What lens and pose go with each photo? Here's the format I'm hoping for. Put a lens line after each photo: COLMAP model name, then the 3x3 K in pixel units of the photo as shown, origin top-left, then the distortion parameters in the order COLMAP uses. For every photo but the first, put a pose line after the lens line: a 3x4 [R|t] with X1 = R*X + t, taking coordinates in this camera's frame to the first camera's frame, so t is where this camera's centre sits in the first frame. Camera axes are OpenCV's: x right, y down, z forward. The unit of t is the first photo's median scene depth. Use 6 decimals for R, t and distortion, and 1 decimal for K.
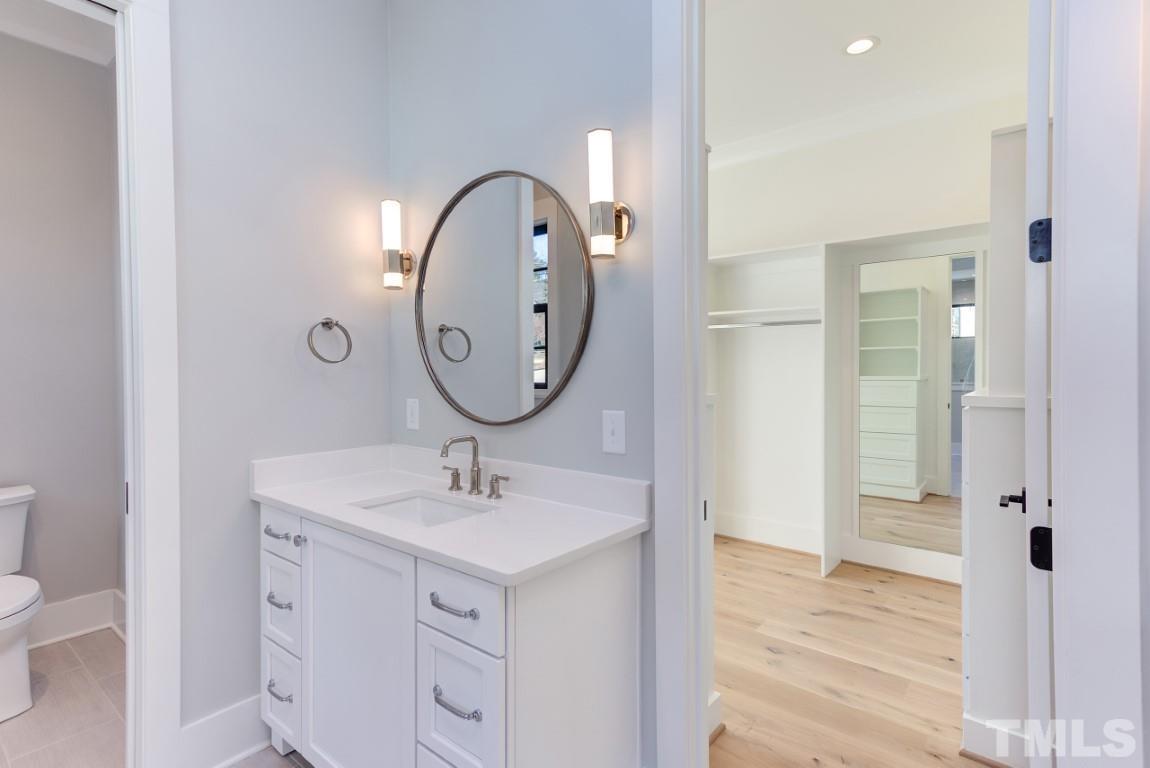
lens RADIAL K [[569.2, 0, 573.7], [0, 569.2, 372.4], [0, 0, 1]] dist [0.008420, 0.000278]
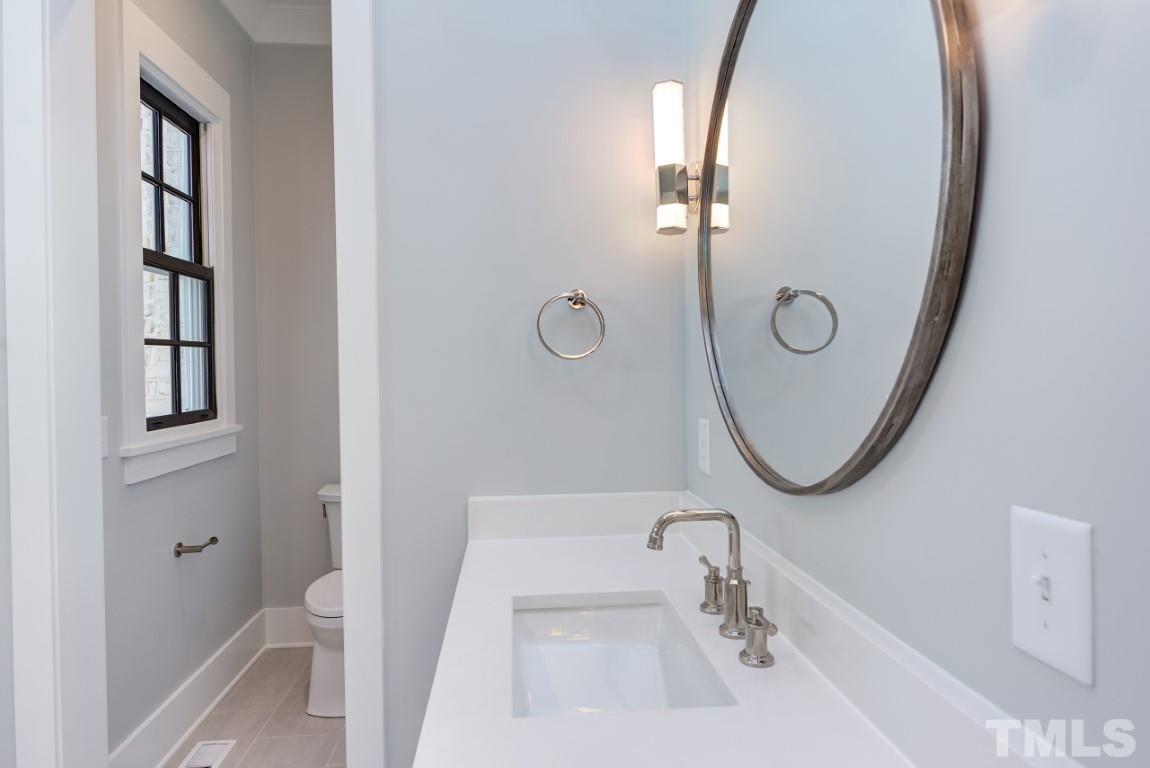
lens RADIAL K [[659.1, 0, 576.6], [0, 659.1, 368.6], [0, 0, 1]] dist [-0.000962, -0.000676]
pose [[0.704452, -0.002869, -0.709746, 0.118020], [0.005675, 0.999983, 0.001590, -0.006328], [0.709729, -0.005148, 0.704456, 0.513383]]
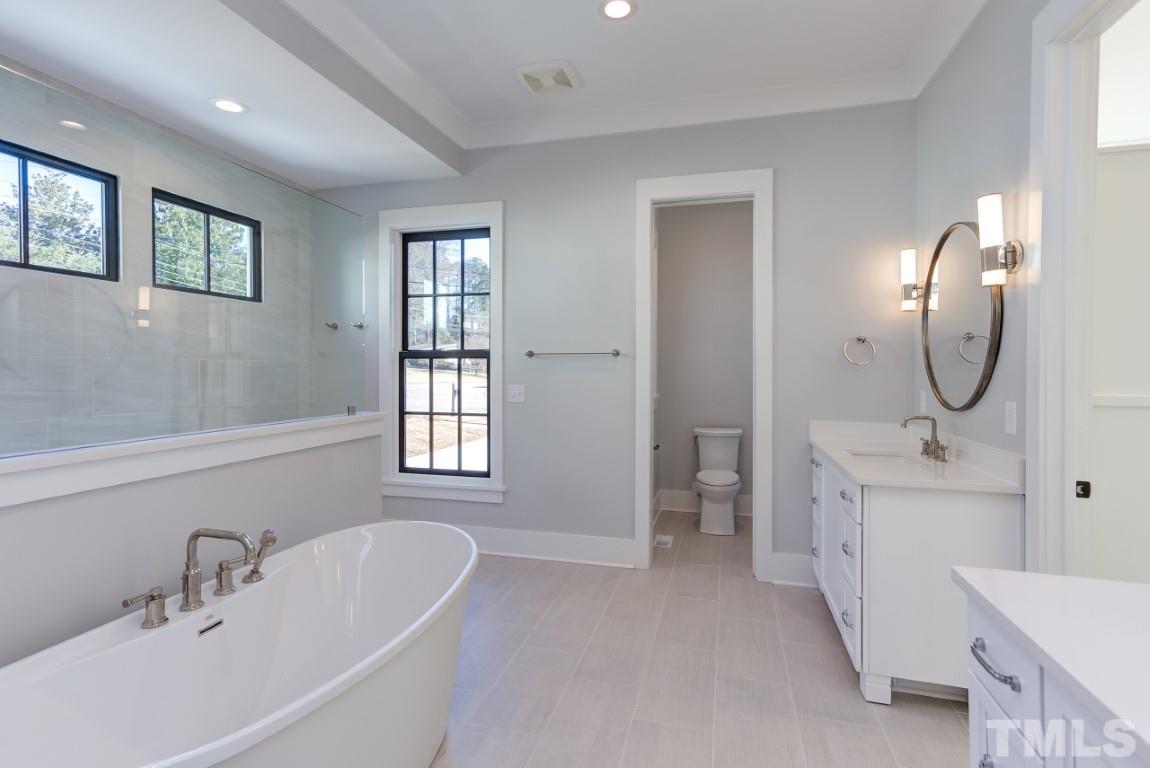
lens RADIAL K [[569.2, 0, 573.7], [0, 569.2, 372.4], [0, 0, 1]] dist [0.008420, 0.000278]
pose [[0.410794, 0.010500, -0.911668, 0.723467], [-0.013589, 0.999893, 0.005393, 0.006408], [0.911627, 0.010173, 0.410893, -0.376440]]
